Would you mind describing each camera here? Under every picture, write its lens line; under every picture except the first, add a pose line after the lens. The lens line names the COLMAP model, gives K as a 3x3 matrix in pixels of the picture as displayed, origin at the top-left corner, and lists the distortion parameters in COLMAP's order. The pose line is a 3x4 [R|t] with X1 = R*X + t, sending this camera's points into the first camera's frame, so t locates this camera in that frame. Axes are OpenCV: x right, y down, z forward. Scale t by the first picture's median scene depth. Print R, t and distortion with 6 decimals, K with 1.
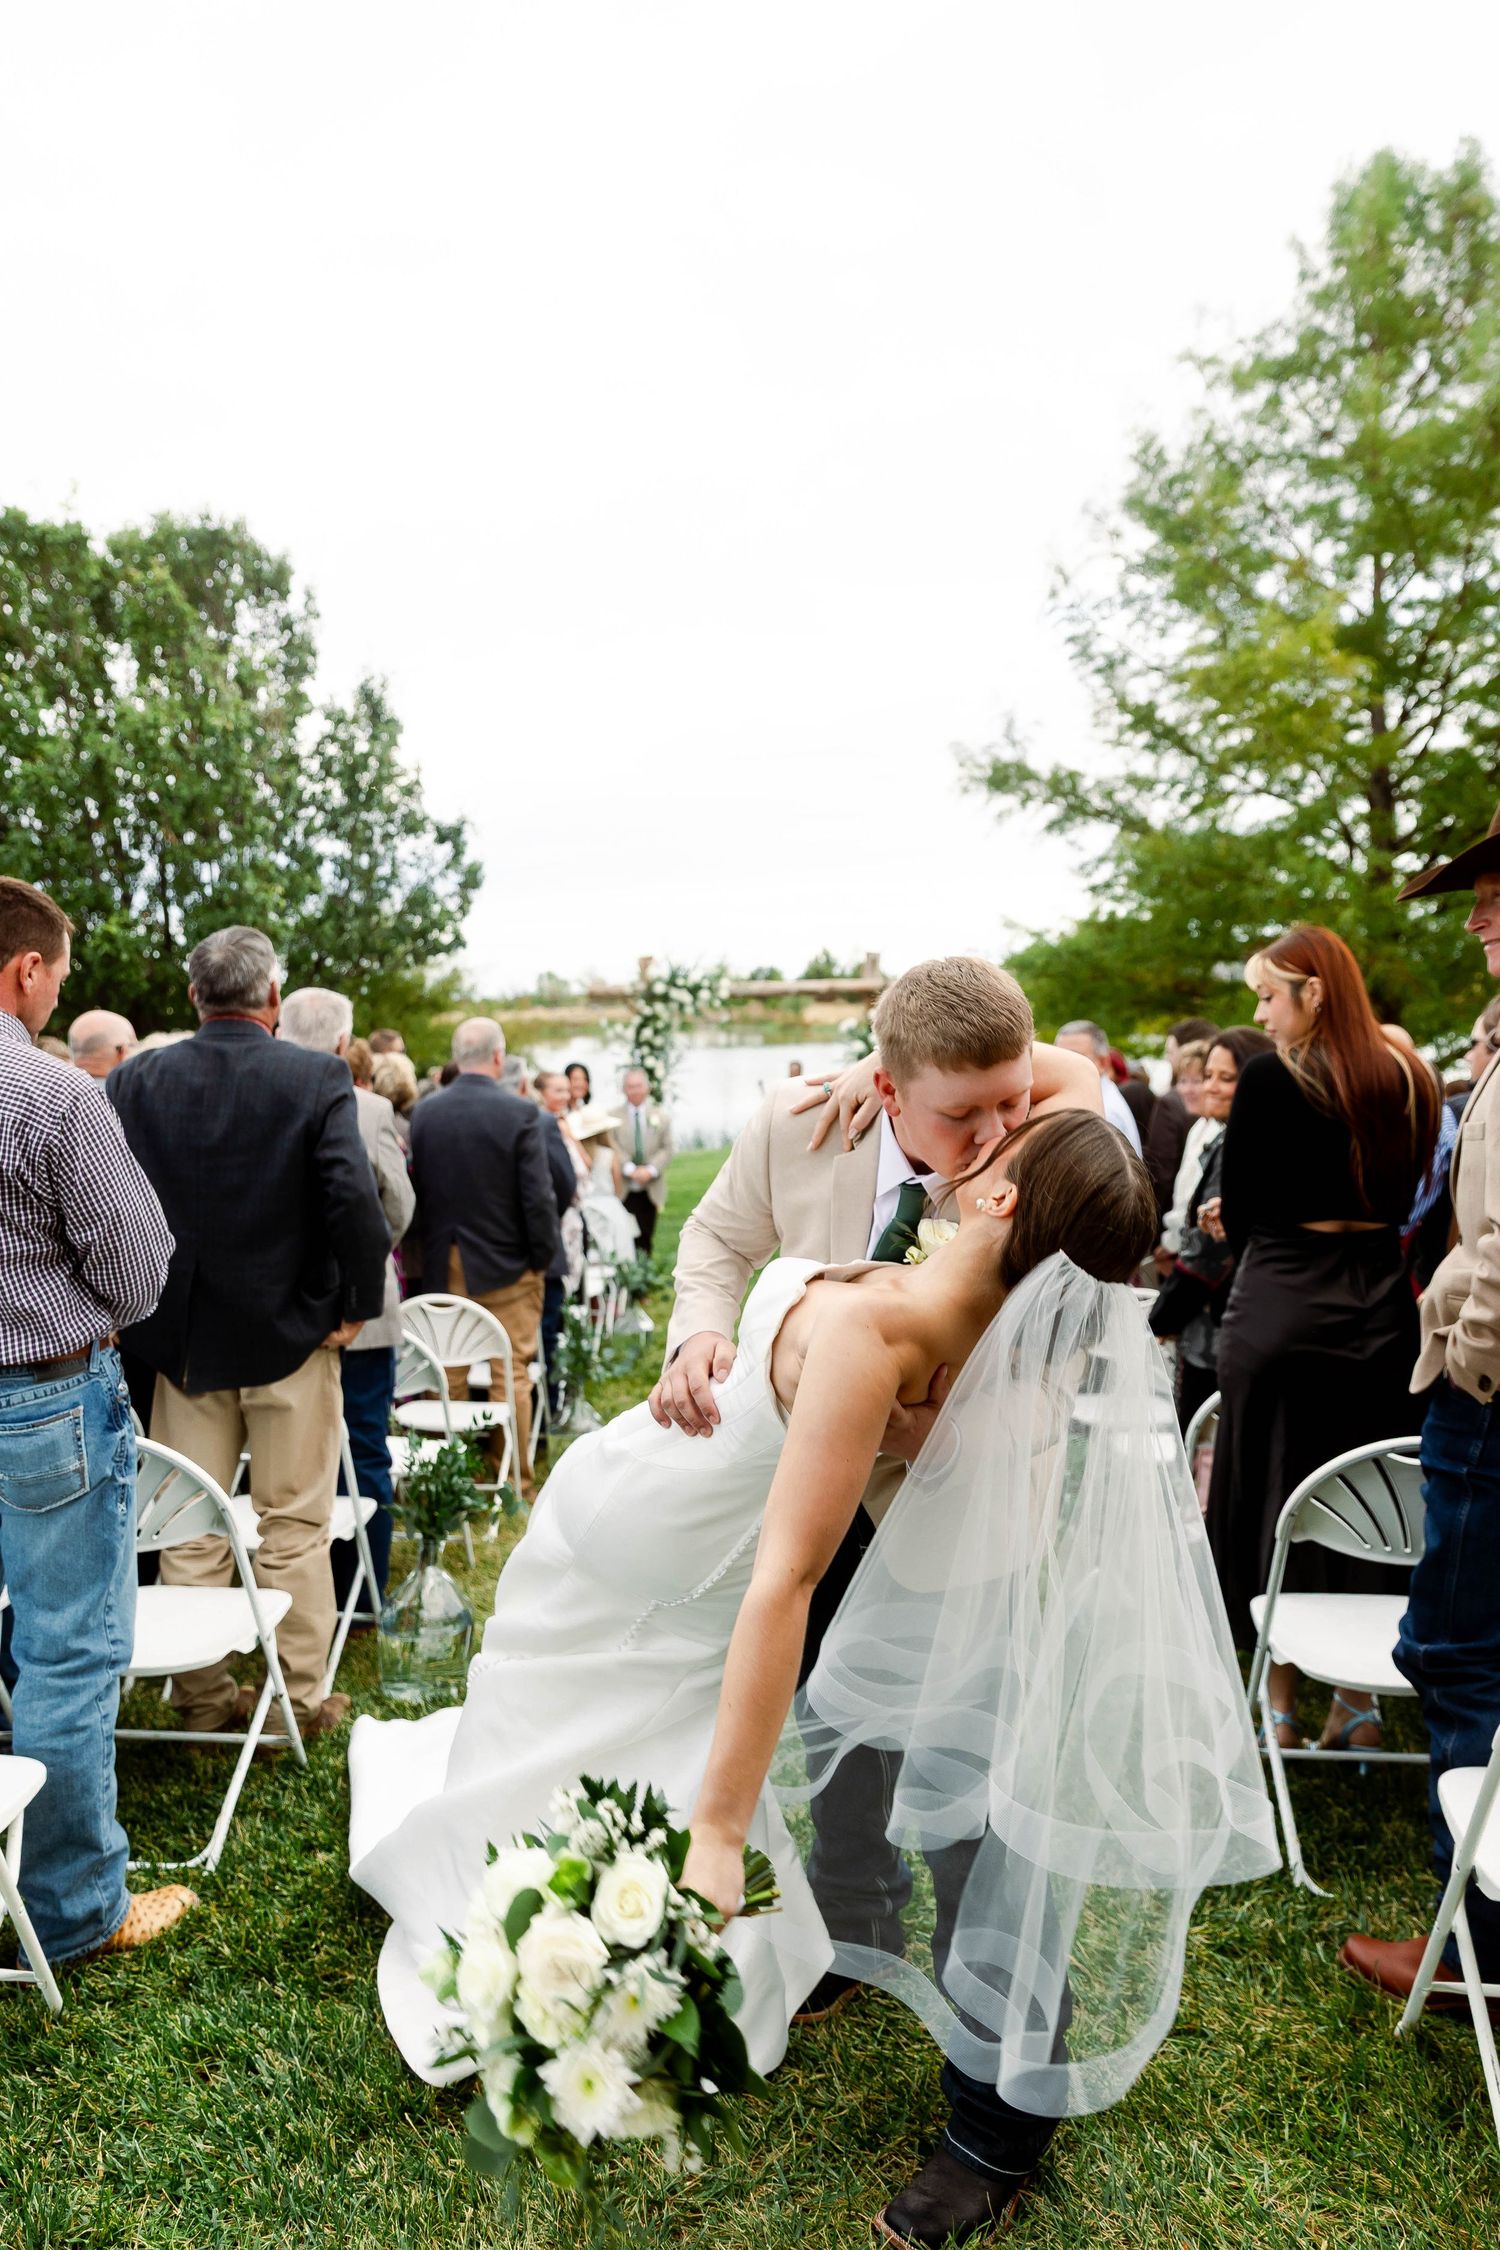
lens RADIAL K [[1623.7, 0, 738.8], [0, 1623.7, 1132.2], [0, 0, 1]] dist [0.006412, 0.000037]
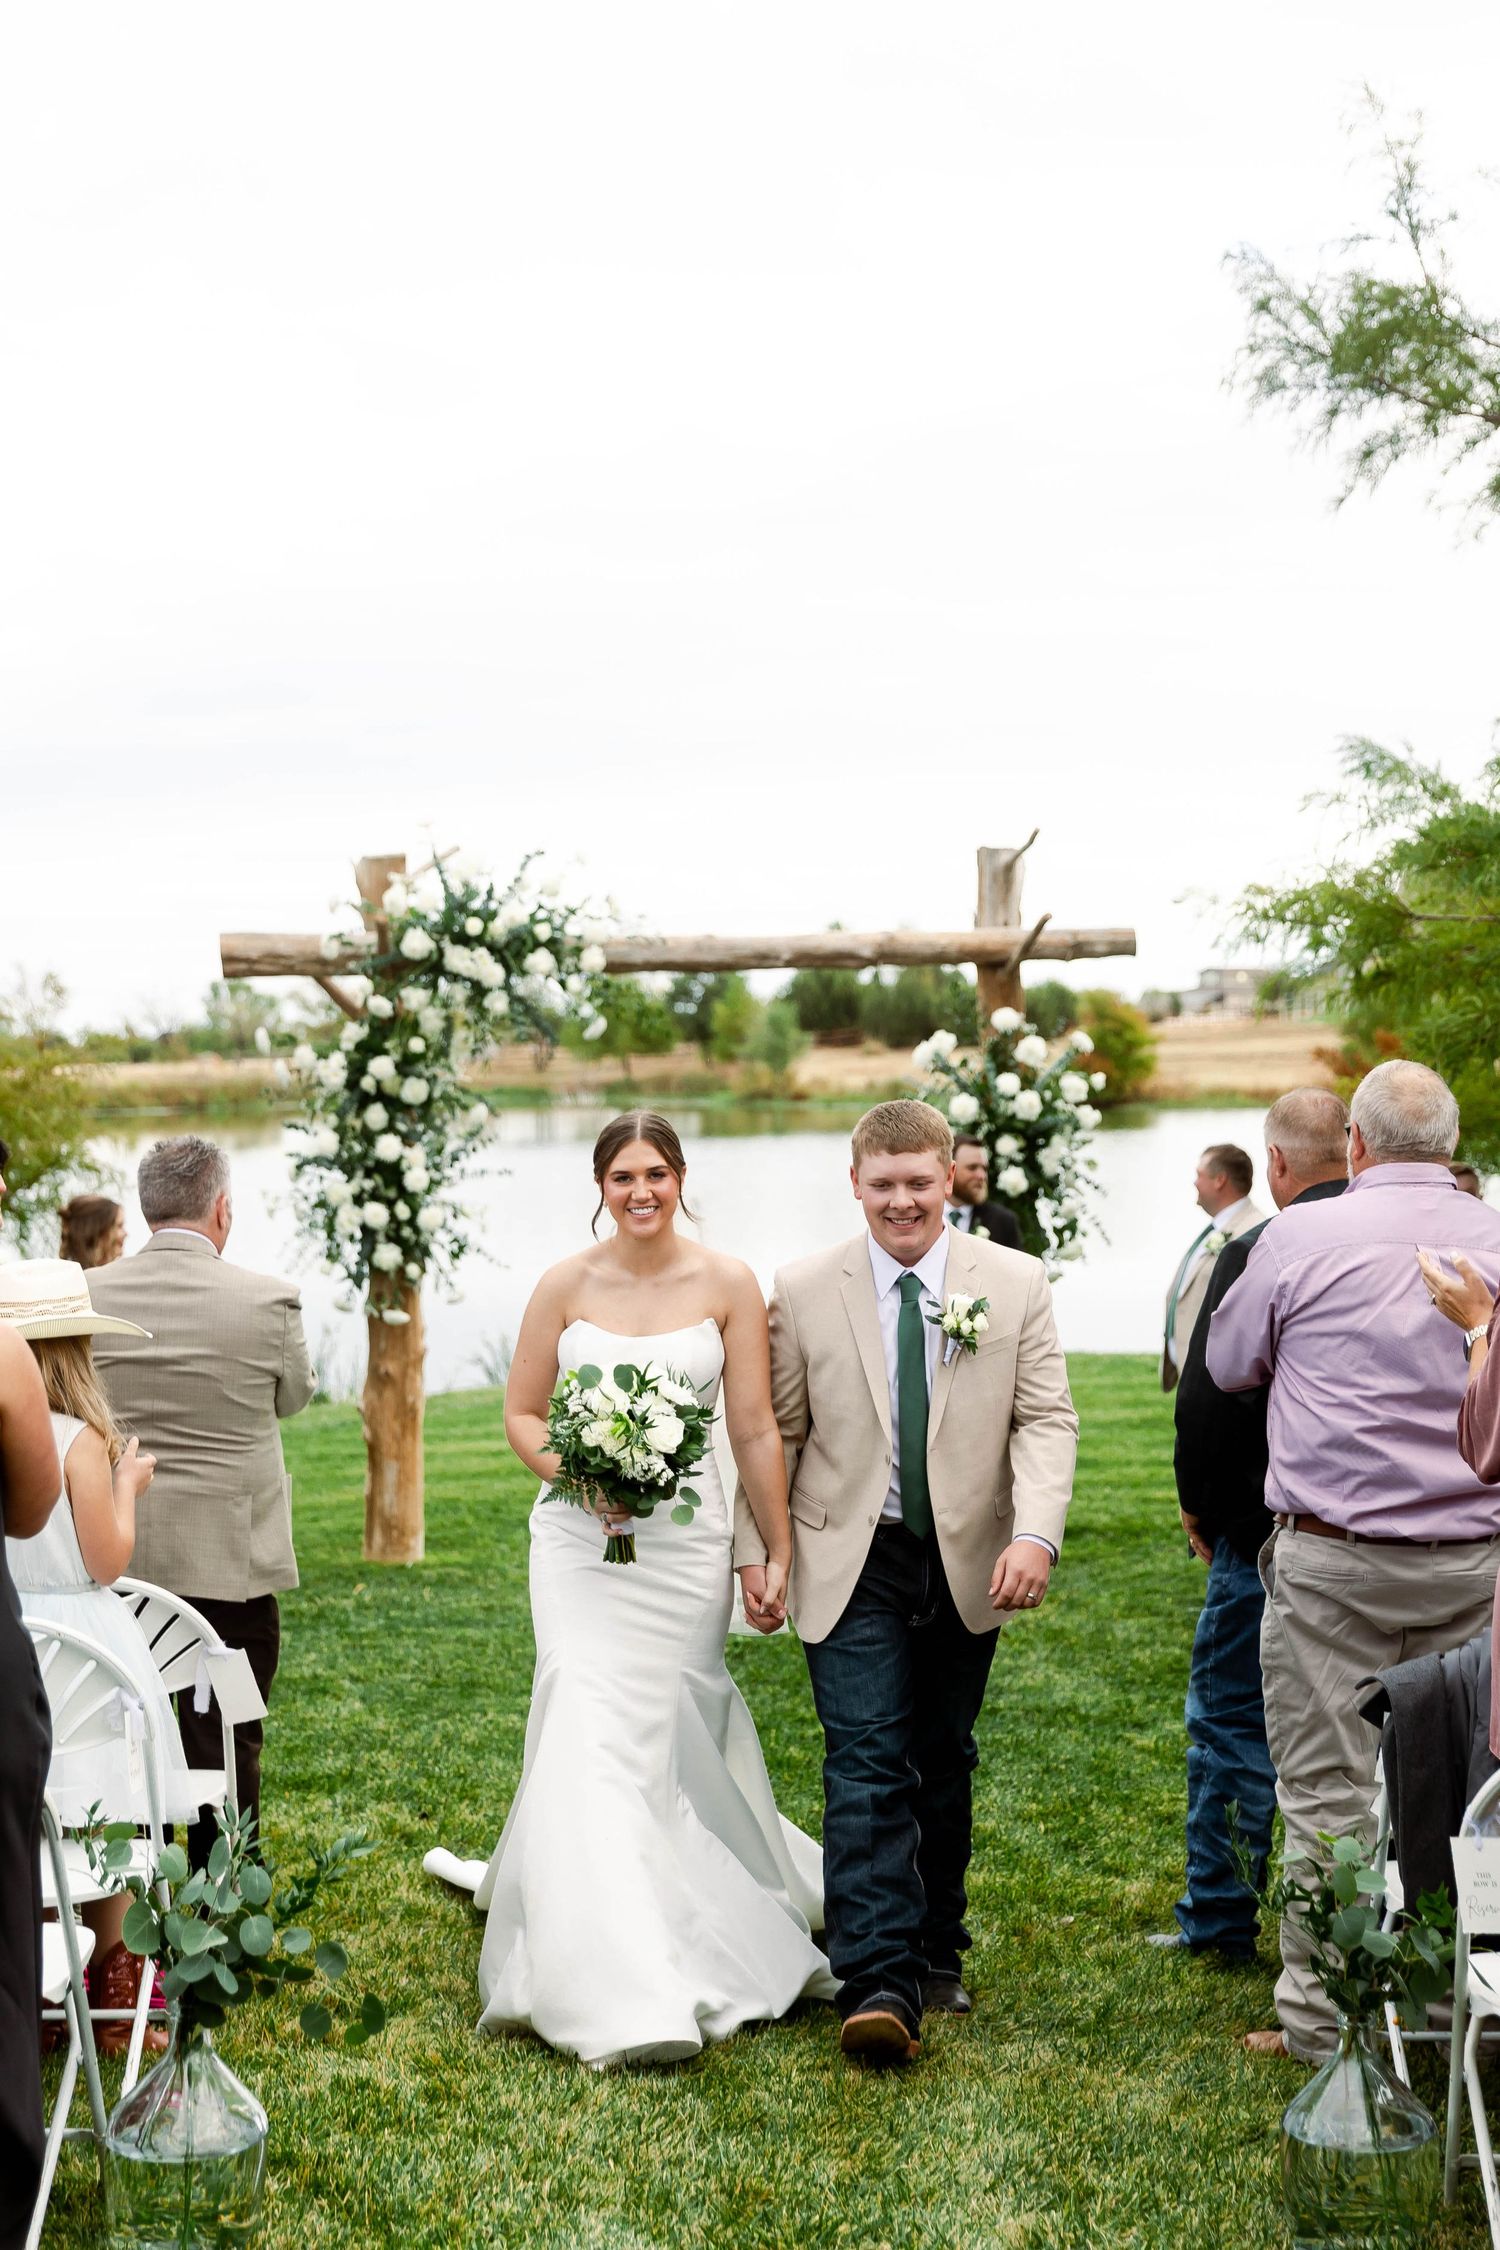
lens RADIAL K [[3048.2, 0, 749.8], [0, 3048.2, 1114.4], [0, 0, 1]] dist [0.017348, 0.000000]
pose [[0.999552, 0.001670, 0.029898, 0.005372], [0.000400, 0.997609, -0.069113, -0.003751], [-0.029942, 0.069094, 0.997161, 0.321600]]
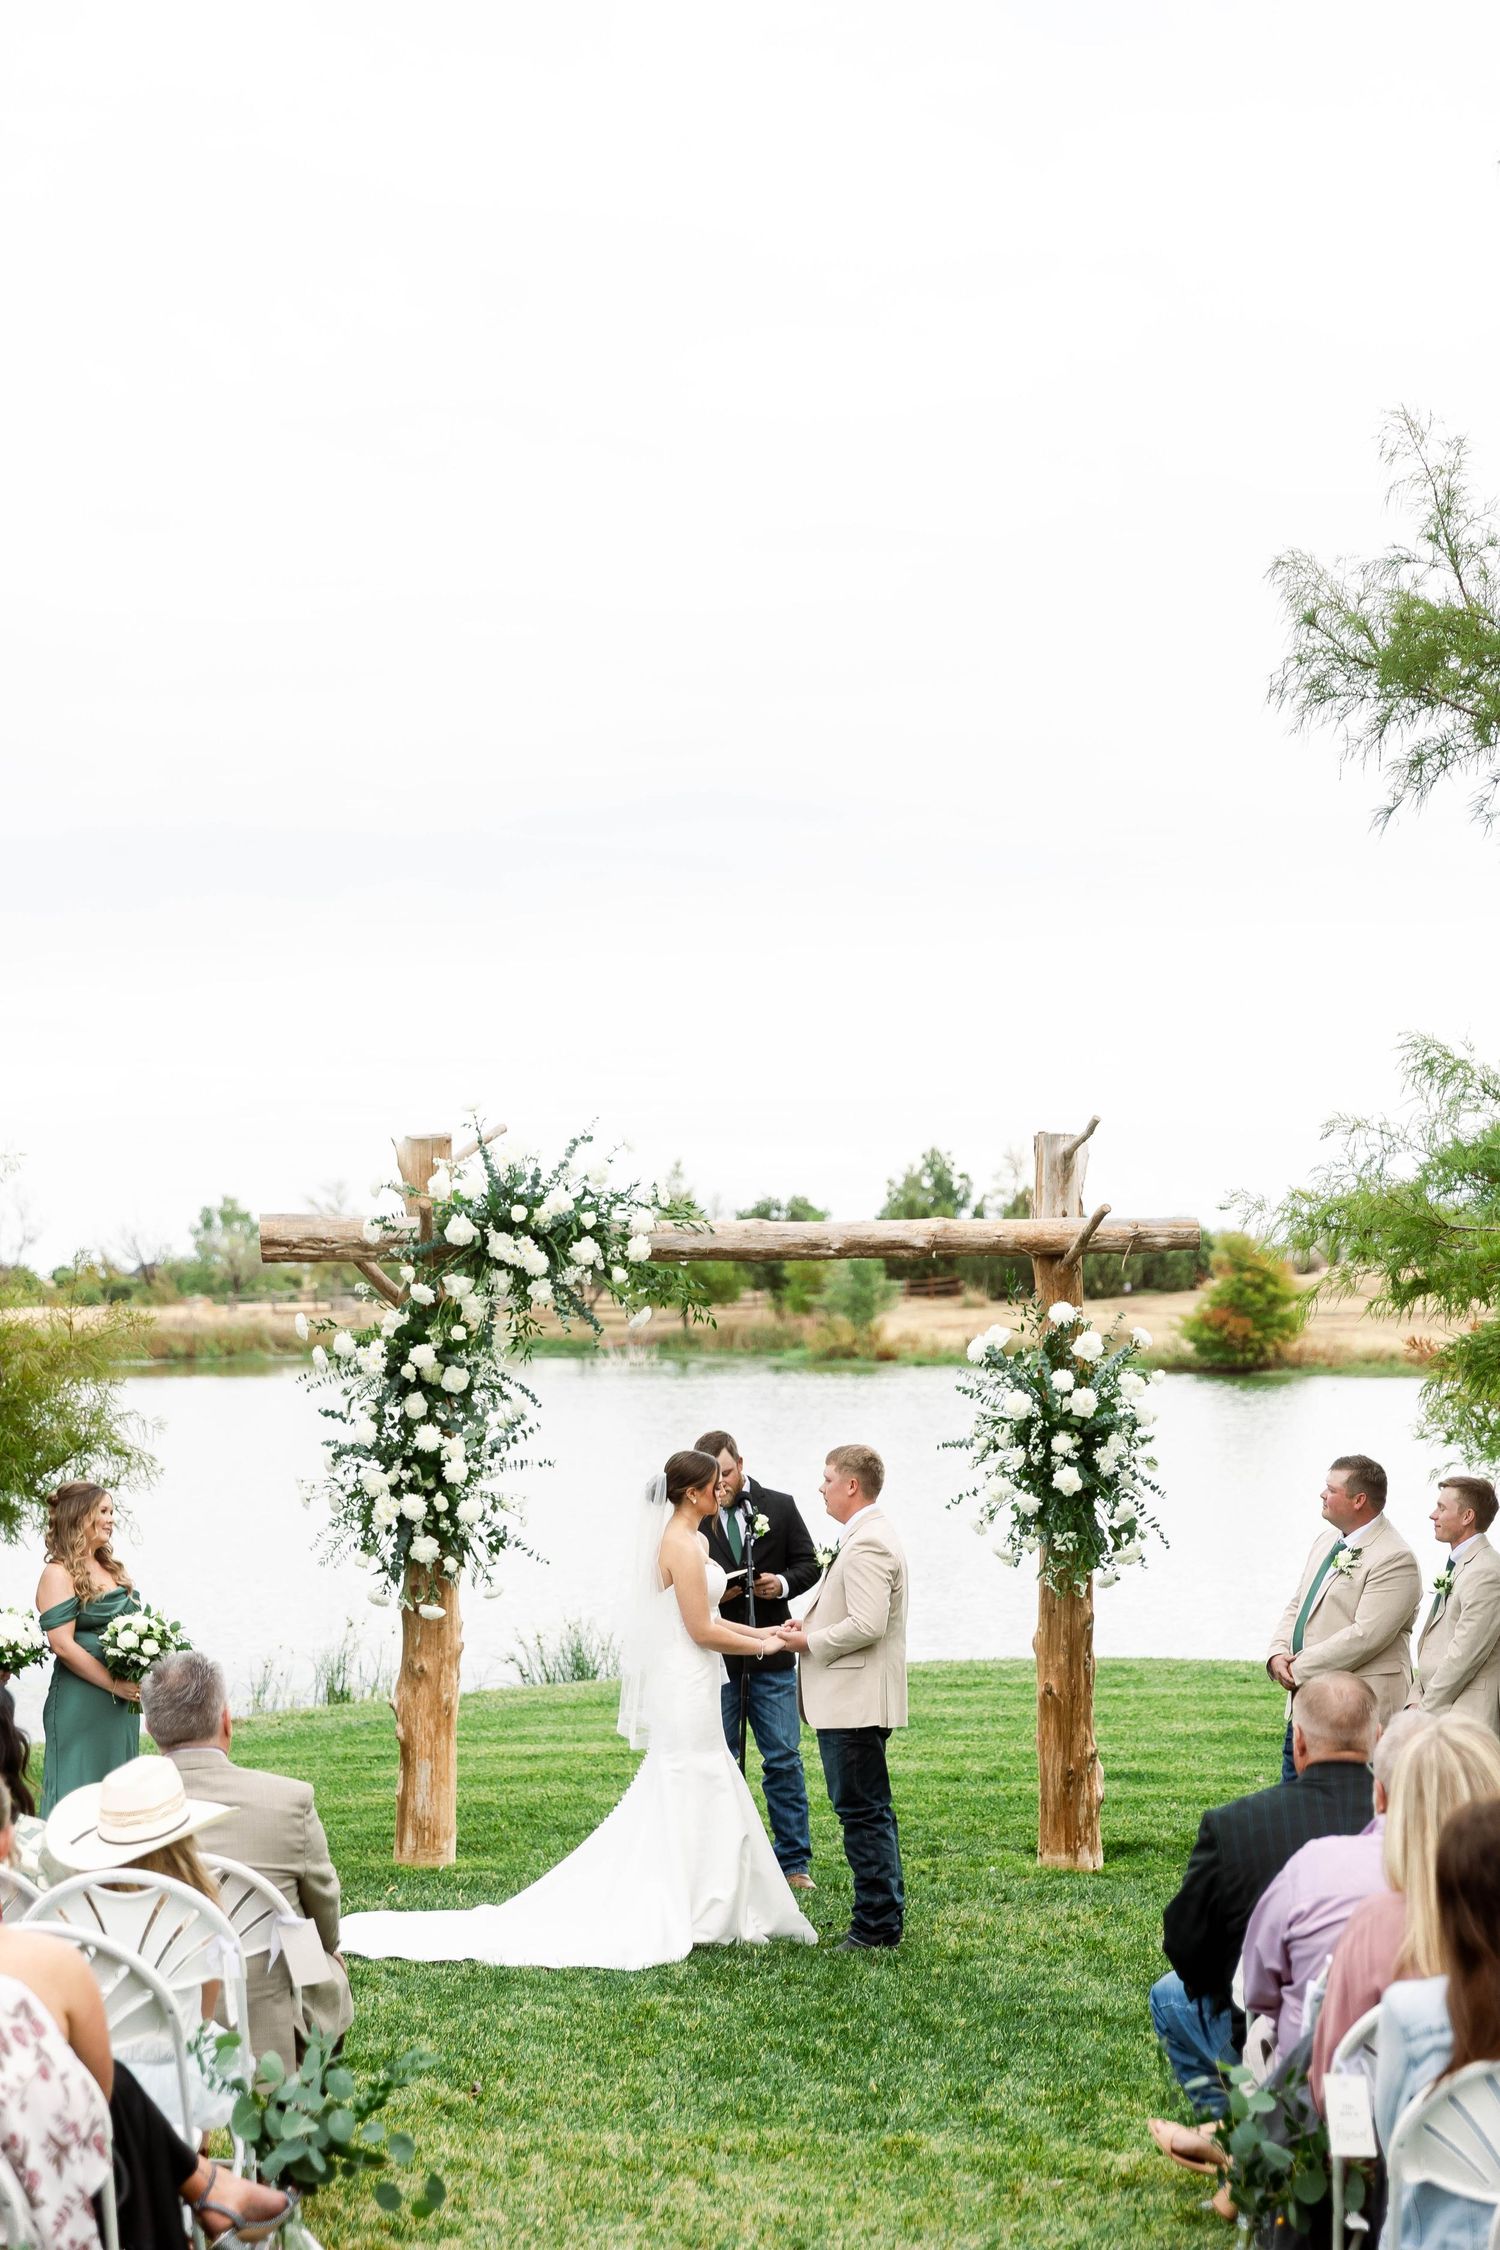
lens RADIAL K [[3903.1, 0, 749.7], [0, 3903.1, 1134.2], [0, 0, 1]] dist [-0.008154, 0.000000]
pose [[0.999881, 0.015120, 0.003129, 0.011779], [-0.014619, 0.992255, -0.123352, -0.005037], [-0.004970, 0.123292, 0.992358, 0.147878]]
